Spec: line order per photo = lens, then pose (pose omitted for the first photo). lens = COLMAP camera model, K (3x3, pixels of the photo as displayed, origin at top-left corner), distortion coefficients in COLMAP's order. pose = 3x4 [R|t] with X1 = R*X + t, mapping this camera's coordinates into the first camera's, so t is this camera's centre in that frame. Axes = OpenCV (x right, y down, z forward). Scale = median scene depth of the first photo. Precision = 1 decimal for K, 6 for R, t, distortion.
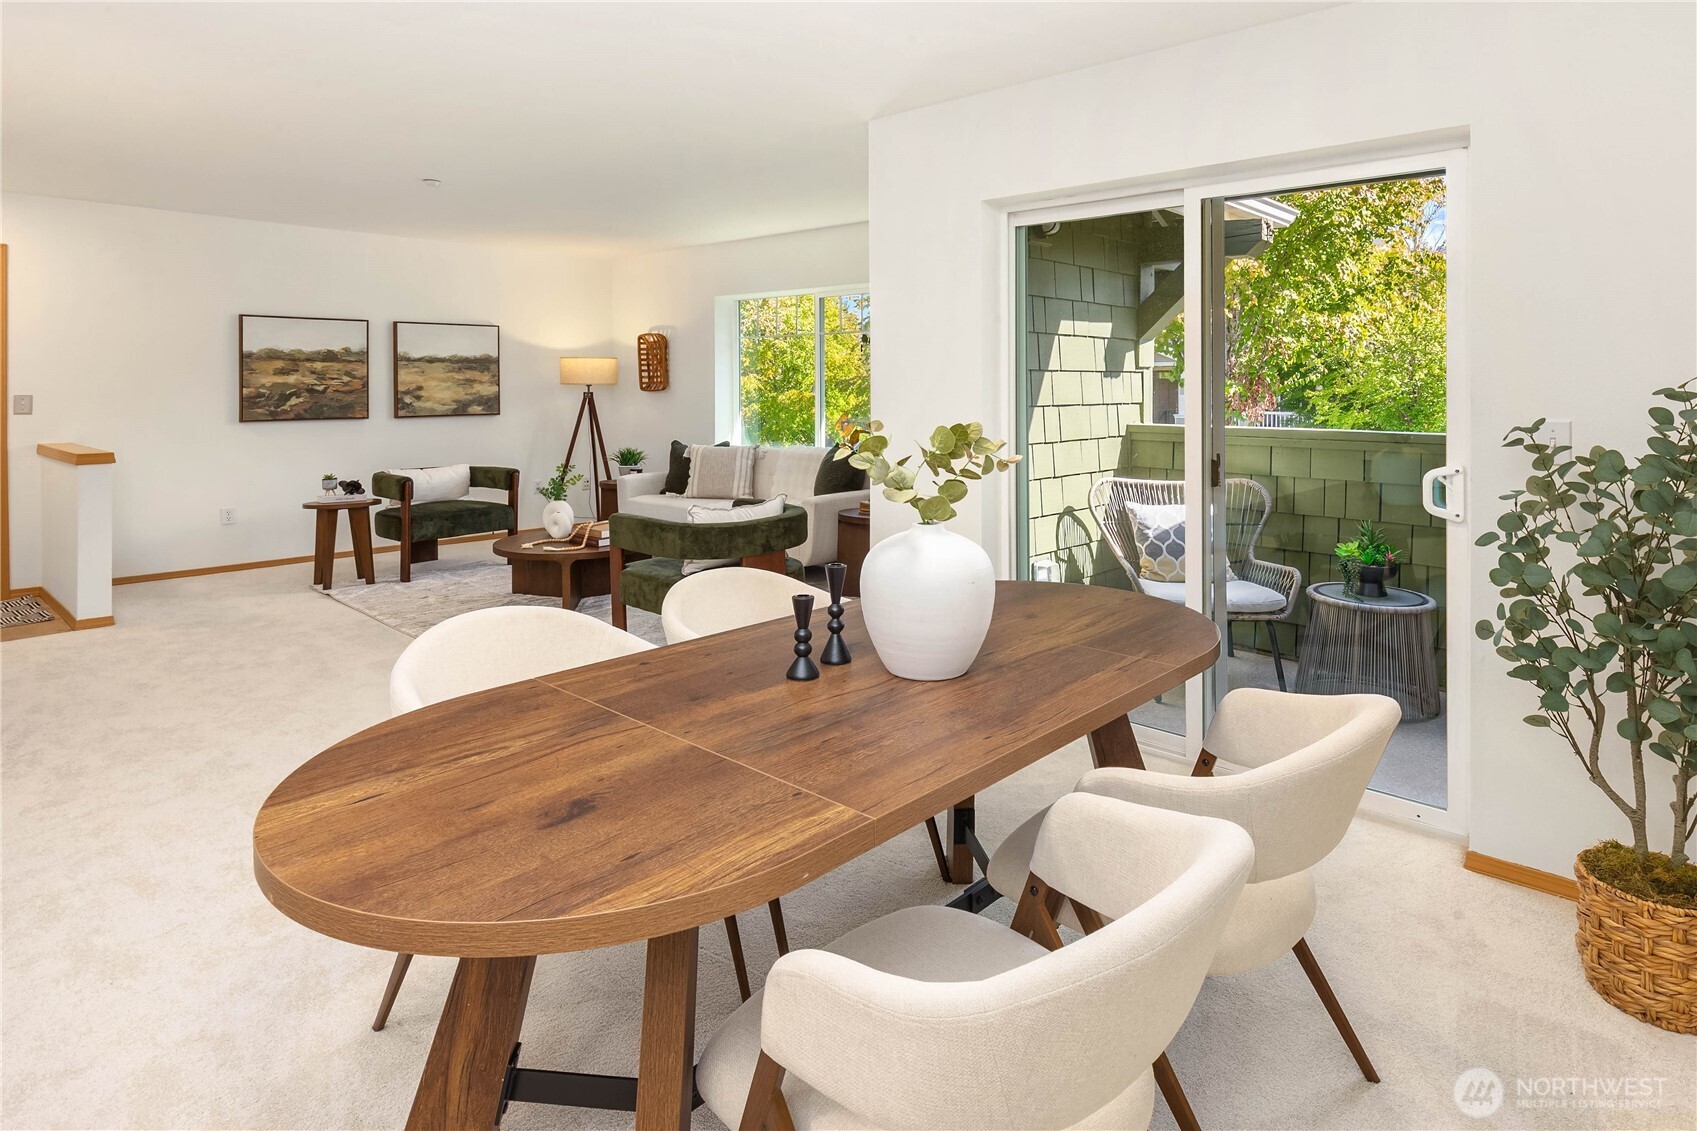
lens RADIAL K [[915.3, 0, 993.8], [0, 915.3, 389.3], [0, 0, 1]] dist [0.007558, 0.000563]
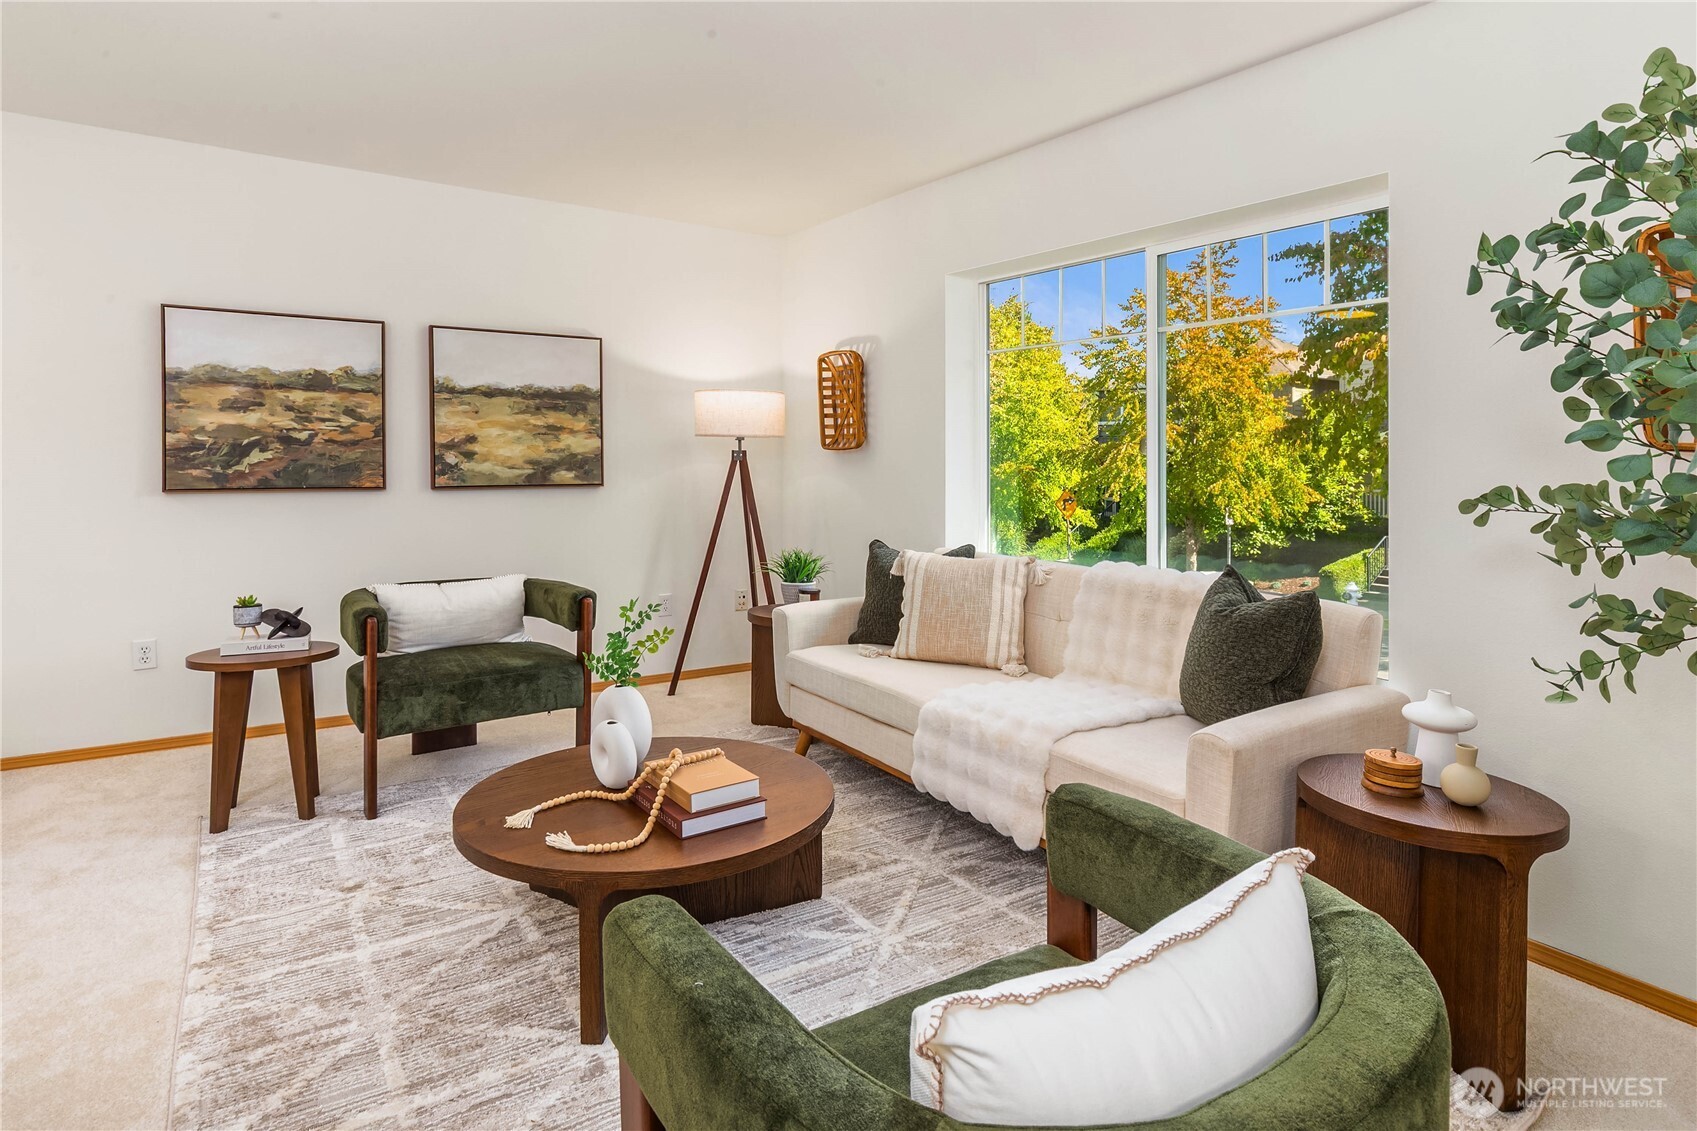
lens RADIAL K [[909.7, 0, 915.1], [0, 909.7, 472.4], [0, 0, 1]] dist [0.004089, 0.000337]
pose [[0.957271, 0.012571, -0.288920, -0.186068], [-0.010487, 0.999907, 0.008760, 0.012250], [0.289003, -0.005356, 0.957313, 0.535090]]
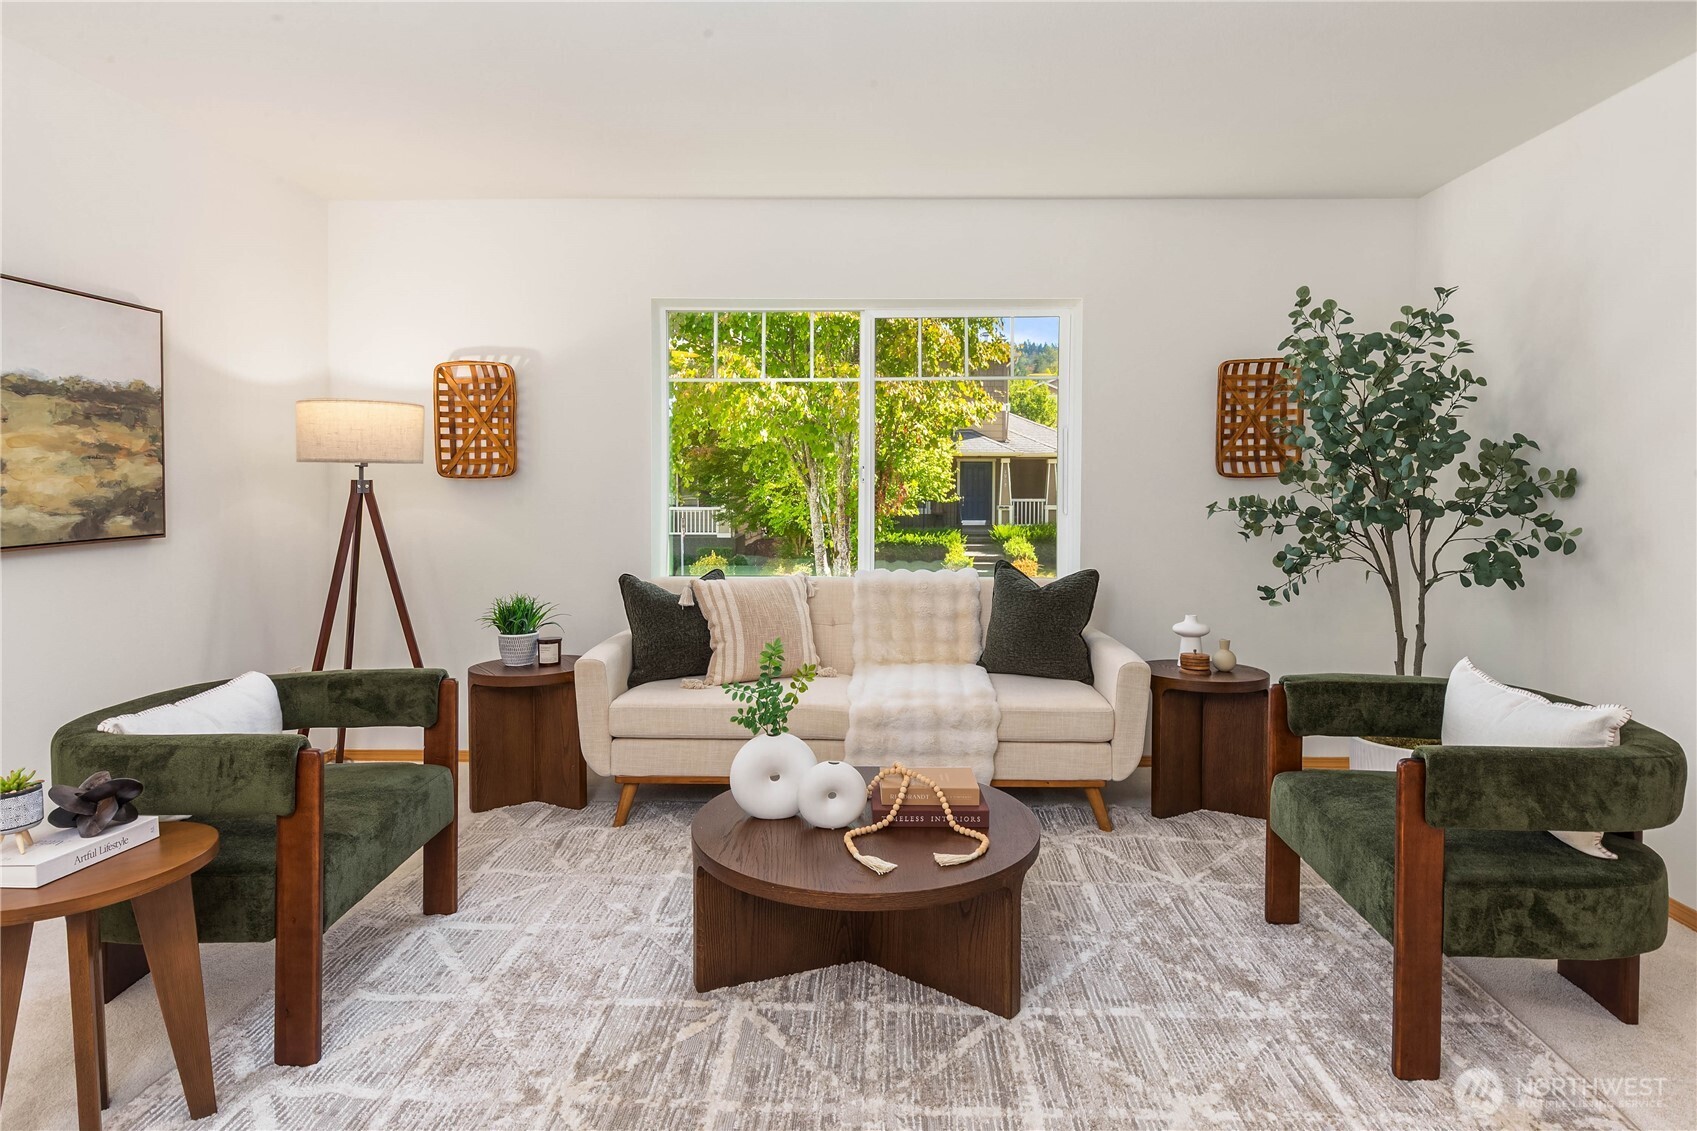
lens RADIAL K [[948.4, 0, 841.4], [0, 948.4, 506.0], [0, 0, 1]] dist [0.017366, -0.007194]
pose [[0.811559, -0.019722, 0.583938, -0.595994], [0.007620, 0.999702, 0.023174, 0.007620], [-0.584221, -0.014357, 0.811467, 0.544295]]
